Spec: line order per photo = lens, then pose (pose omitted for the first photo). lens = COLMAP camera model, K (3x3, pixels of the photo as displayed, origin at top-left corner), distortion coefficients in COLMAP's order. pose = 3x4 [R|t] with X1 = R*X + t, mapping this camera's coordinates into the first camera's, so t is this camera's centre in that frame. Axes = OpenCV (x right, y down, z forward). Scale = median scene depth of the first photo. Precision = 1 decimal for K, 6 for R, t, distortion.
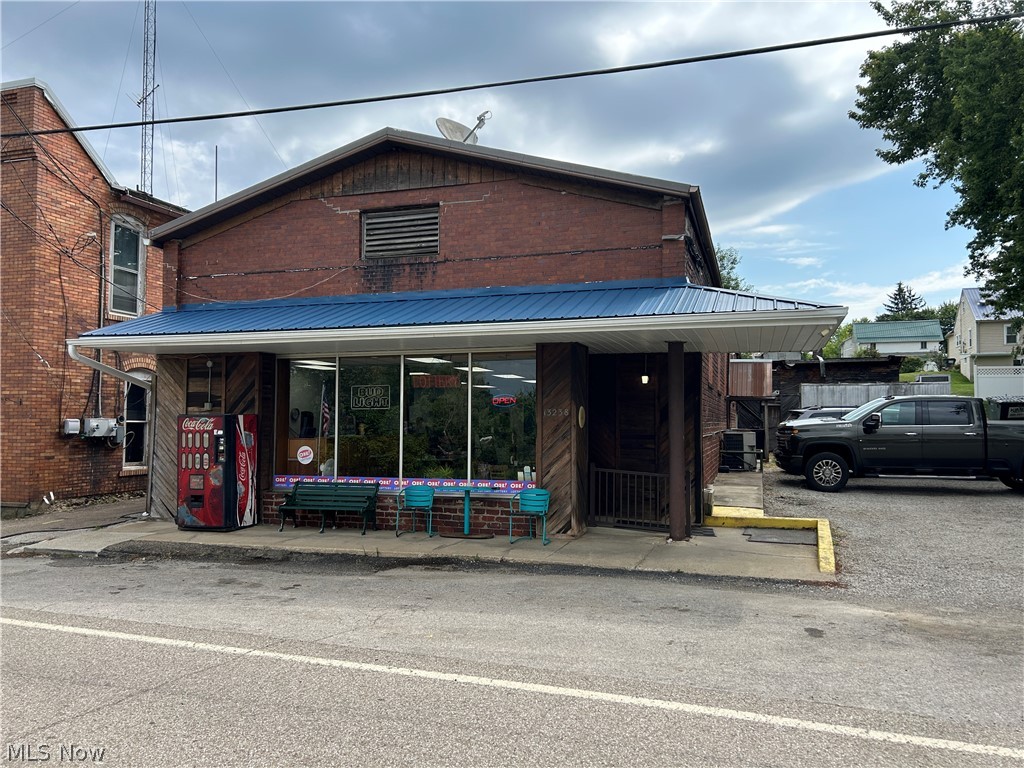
lens RADIAL K [[772.6, 0, 511.6], [0, 772.6, 387.2], [0, 0, 1]] dist [0.039151, -0.020885]
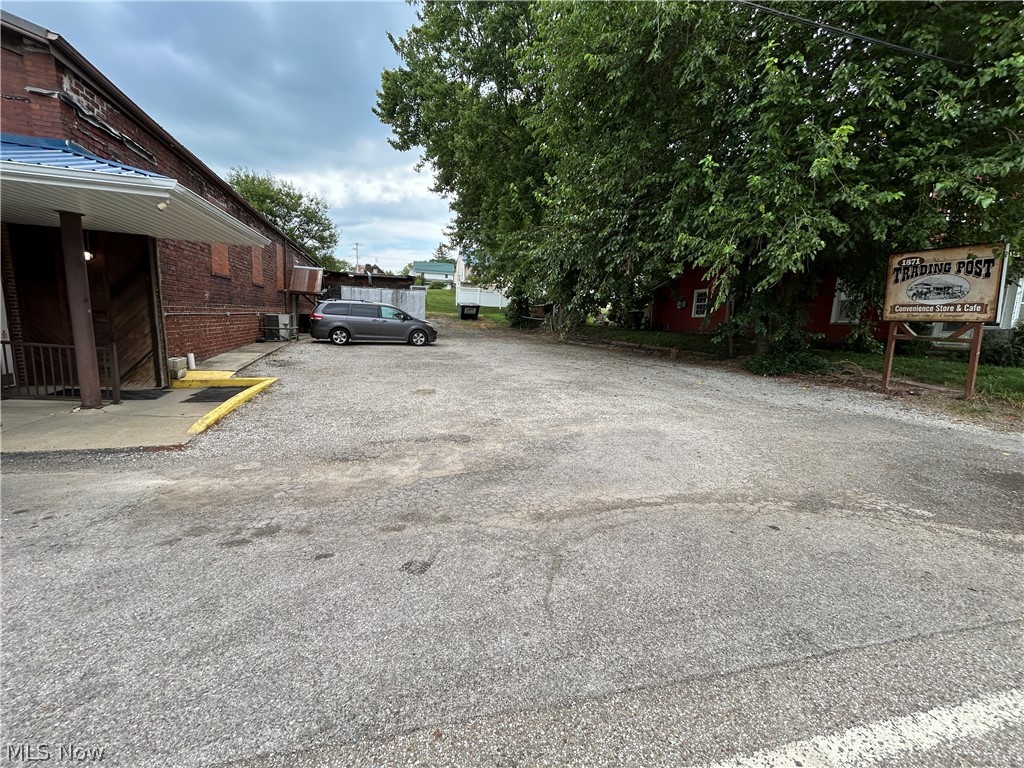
lens RADIAL K [[414.3, 0, 510.6], [0, 414.3, 381.0], [0, 0, 1]] dist [0.000527, 0.000368]
pose [[0.813627, -0.057902, 0.578496, 0.239802], [-0.061903, 0.980744, 0.185227, 0.012828], [-0.578082, -0.186517, 0.794376, 0.146296]]
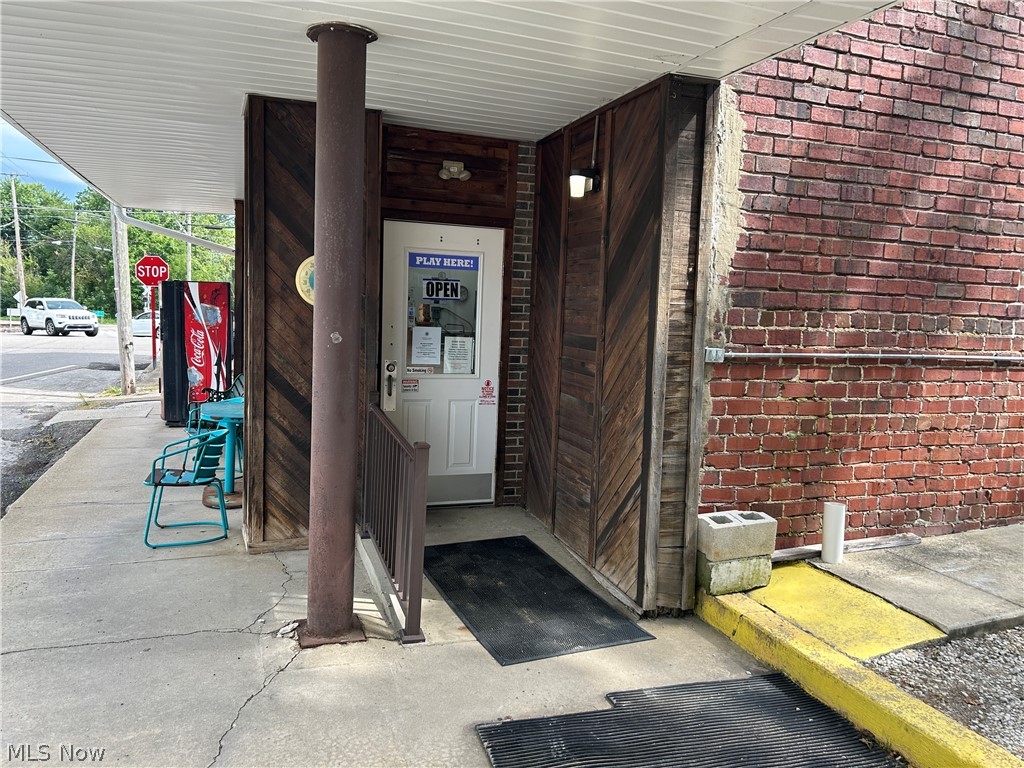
lens RADIAL K [[772.6, 0, 503.4], [0, 772.6, 380.6], [0, 0, 1]] dist [0.039151, -0.020885]
pose [[0.612610, 0.097104, -0.784398, 0.353747], [-0.002737, 0.992679, 0.120750, 0.029462], [0.790381, -0.071826, 0.608391, 0.581406]]
